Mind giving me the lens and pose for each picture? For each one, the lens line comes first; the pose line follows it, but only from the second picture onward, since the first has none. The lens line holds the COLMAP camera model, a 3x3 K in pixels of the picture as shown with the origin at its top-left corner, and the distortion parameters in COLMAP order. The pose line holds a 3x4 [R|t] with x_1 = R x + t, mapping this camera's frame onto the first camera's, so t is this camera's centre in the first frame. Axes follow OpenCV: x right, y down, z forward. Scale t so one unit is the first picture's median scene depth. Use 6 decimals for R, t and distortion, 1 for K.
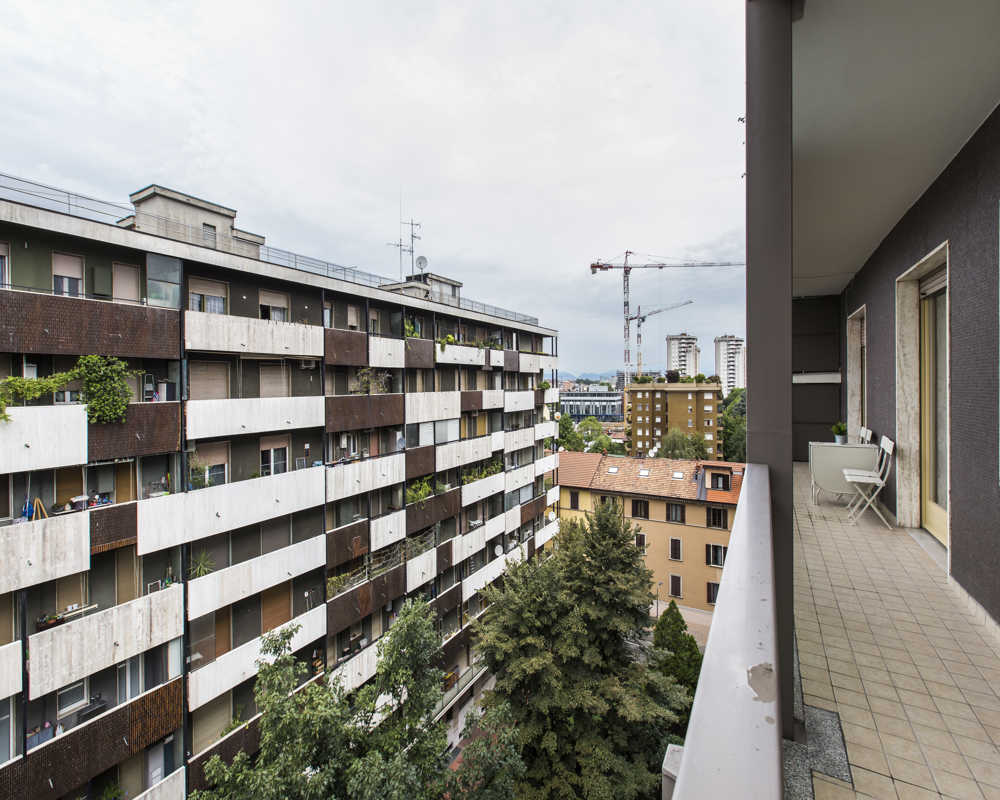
lens RADIAL K [[450.9, 0, 506.9], [0, 450.9, 388.2], [0, 0, 1]] dist [-0.001156, -0.000359]
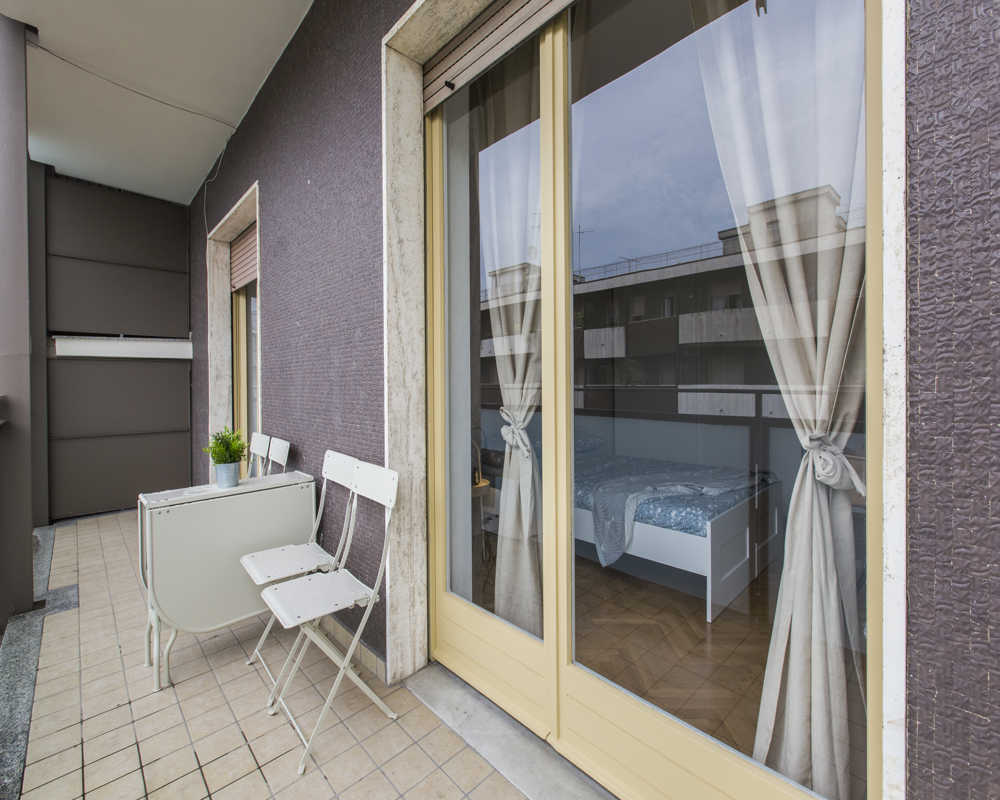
lens RADIAL K [[450.9, 0, 506.9], [0, 450.9, 388.2], [0, 0, 1]] dist [-0.001156, -0.000359]
pose [[0.277528, 0.001811, 0.960716, 0.075405], [0.012661, 0.999904, -0.005542, 0.008149], [-0.960634, 0.013702, 0.277478, 0.114026]]
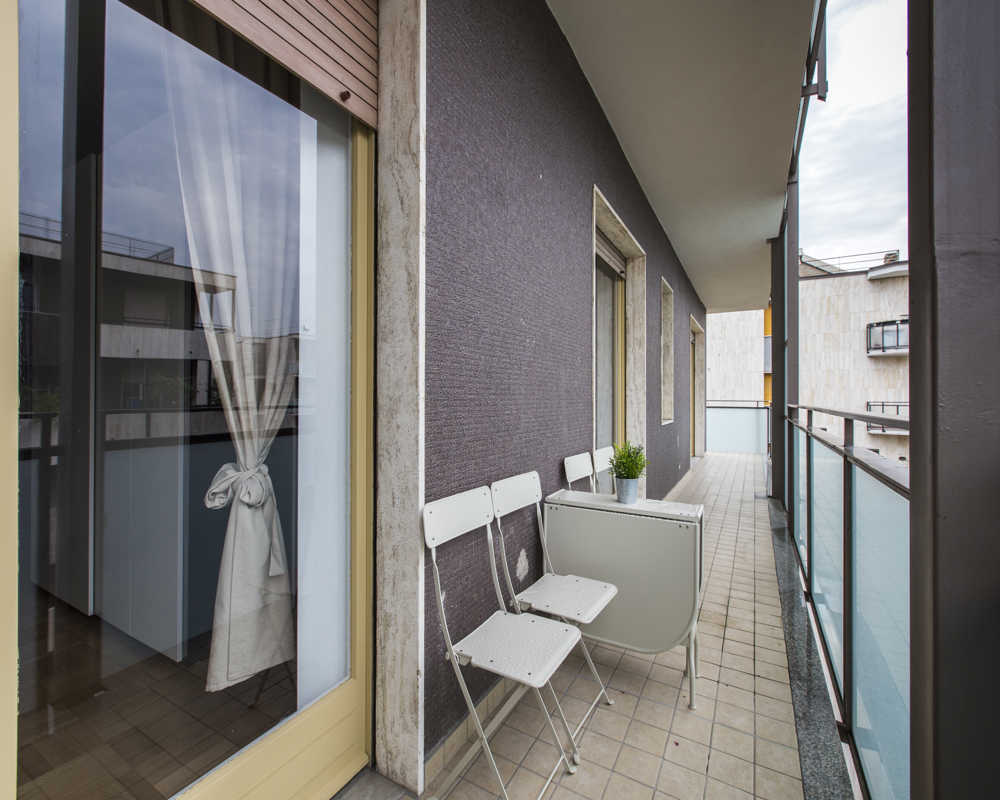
lens RADIAL K [[441.9, 0, 500.0], [0, 441.9, 400.0], [0, 0, 1]] dist [-0.001671, -0.000069]
pose [[-0.999890, 0.009667, 0.011221, 0.140846], [0.009748, 0.999927, 0.007181, 0.006180], [-0.011150, 0.007289, -0.999911, 0.228282]]
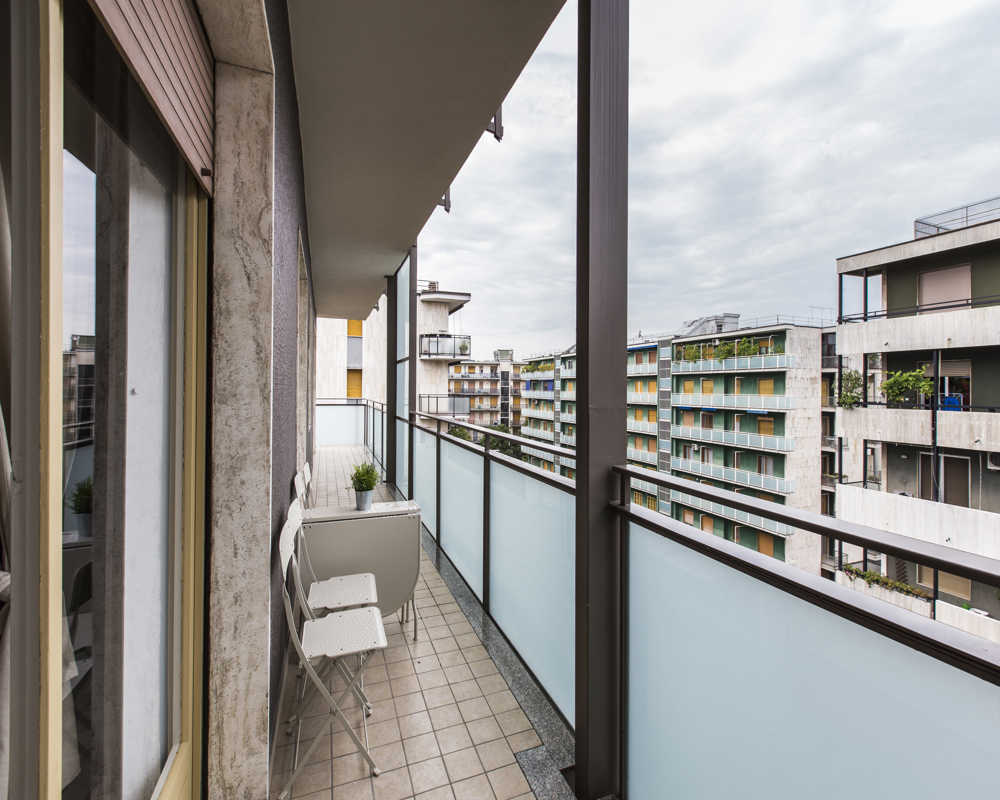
lens RADIAL K [[450.9, 0, 506.9], [0, 450.9, 388.2], [0, 0, 1]] dist [-0.001156, -0.000359]
pose [[-0.621563, 0.005619, -0.783344, 0.172037], [-0.005147, 0.999923, 0.011257, -0.001915], [0.783347, 0.011029, -0.621487, 0.237264]]
